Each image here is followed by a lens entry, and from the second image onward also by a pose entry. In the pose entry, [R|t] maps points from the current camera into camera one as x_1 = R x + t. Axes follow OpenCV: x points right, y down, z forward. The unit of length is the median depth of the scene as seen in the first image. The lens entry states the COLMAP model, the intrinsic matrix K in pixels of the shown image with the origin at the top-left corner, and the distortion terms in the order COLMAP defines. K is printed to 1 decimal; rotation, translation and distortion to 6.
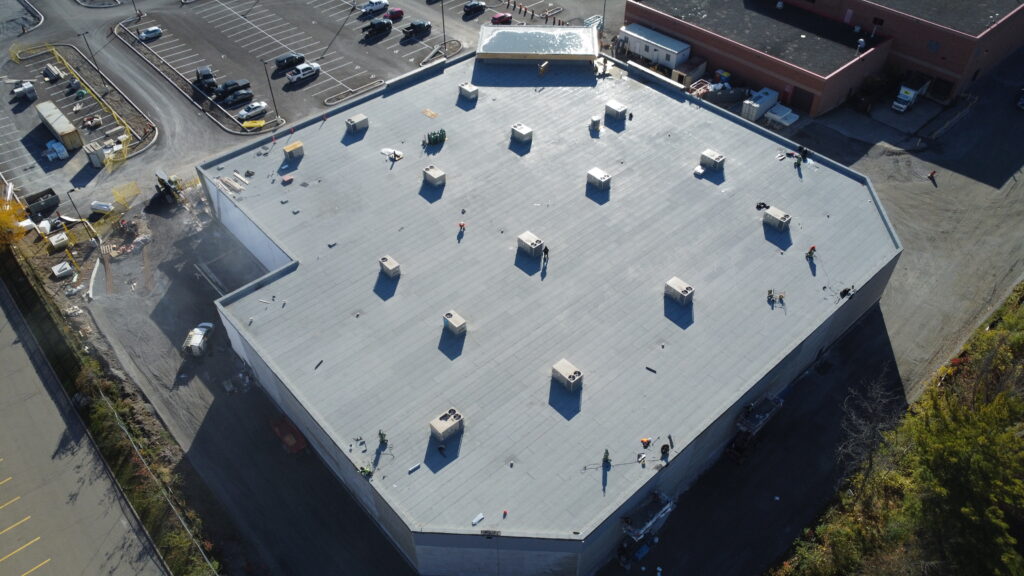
lens RADIAL K [[746.0, 0, 508.2], [0, 746.0, 291.4], [0, 0, 1]] dist [-0.018109, -0.027484]
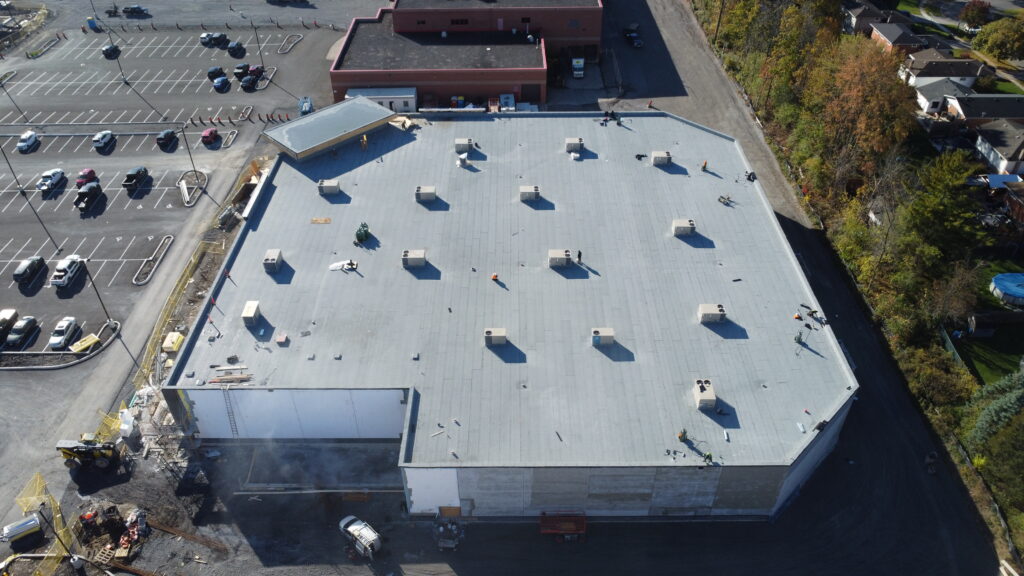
lens RADIAL K [[746.0, 0, 508.2], [0, 746.0, 291.4], [0, 0, 1]] dist [-0.018109, -0.027484]
pose [[0.669784, -0.466670, 0.577588, -0.560940], [0.519283, 0.850375, 0.084900, -0.129162], [-0.530787, 0.243068, 0.811901, 0.151767]]
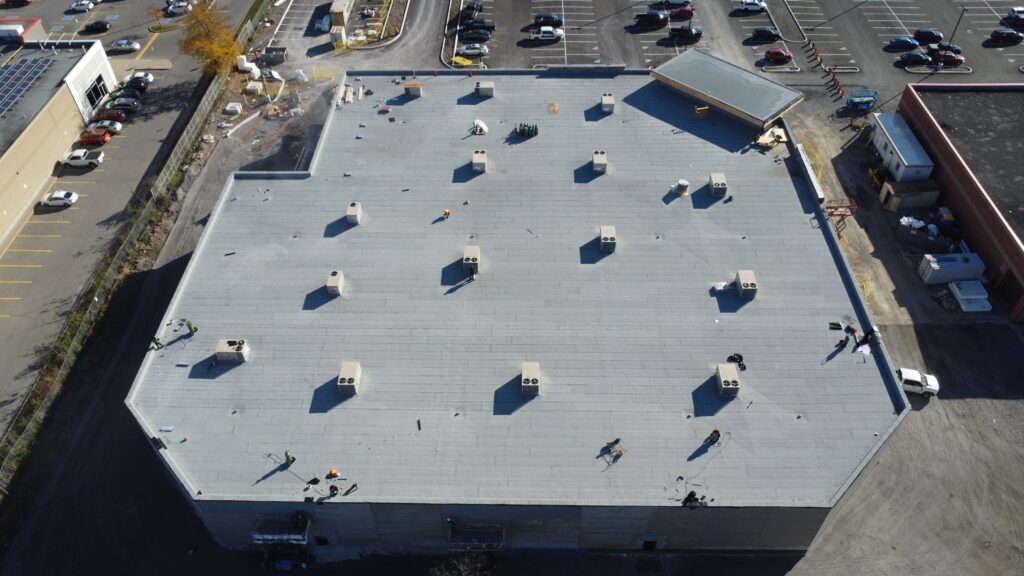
lens RADIAL K [[746.0, 0, 508.2], [0, 746.0, 291.4], [0, 0, 1]] dist [-0.018109, -0.027484]
pose [[0.730624, 0.486899, -0.478662, 0.457860], [-0.470885, 0.866978, 0.163145, -0.173546], [0.494424, 0.106197, 0.862709, 0.173970]]
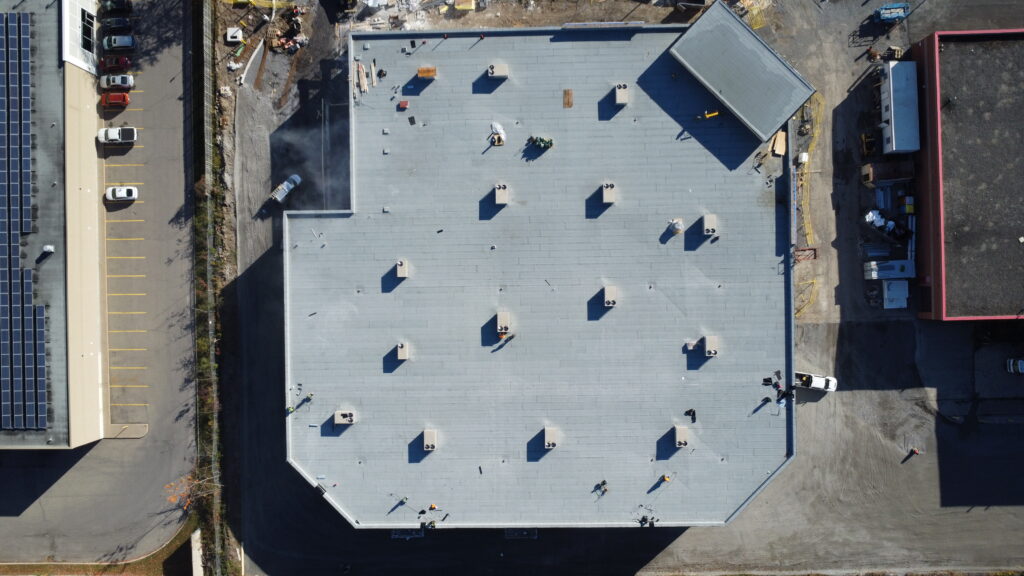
lens RADIAL K [[746.0, 0, 508.2], [0, 746.0, 291.4], [0, 0, 1]] dist [-0.018109, -0.027484]
pose [[0.754700, 0.656003, -0.009369, 0.012213], [-0.442823, 0.519880, 0.730502, -0.841203], [0.484082, -0.547161, 0.682847, 0.161401]]
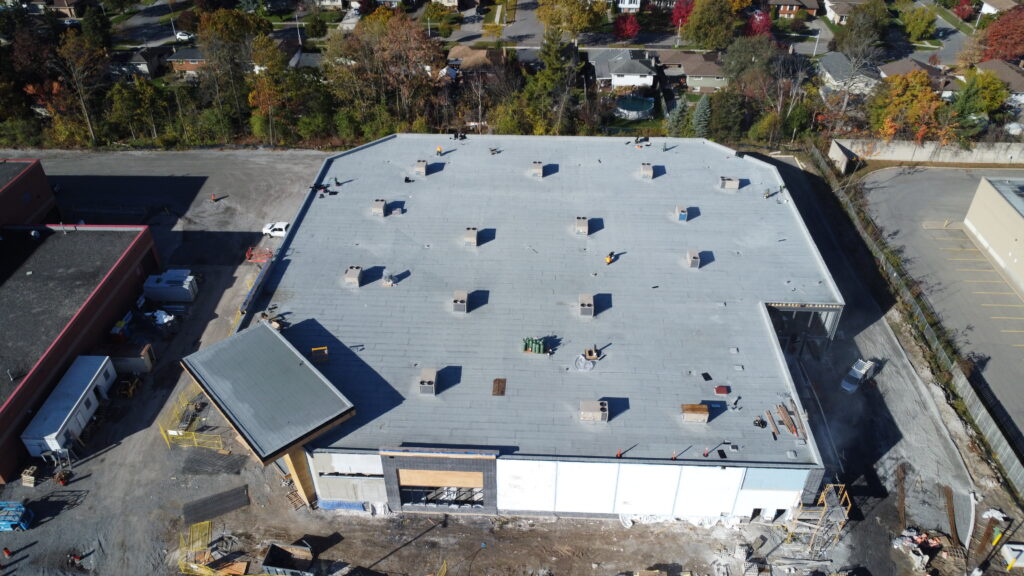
lens RADIAL K [[746.0, 0, 508.2], [0, 746.0, 291.4], [0, 0, 1]] dist [-0.018109, -0.027484]
pose [[-0.711345, -0.409887, 0.570947, -0.525271], [0.499591, 0.276505, 0.820947, -0.921770], [-0.494365, 0.869217, 0.008085, 0.967131]]
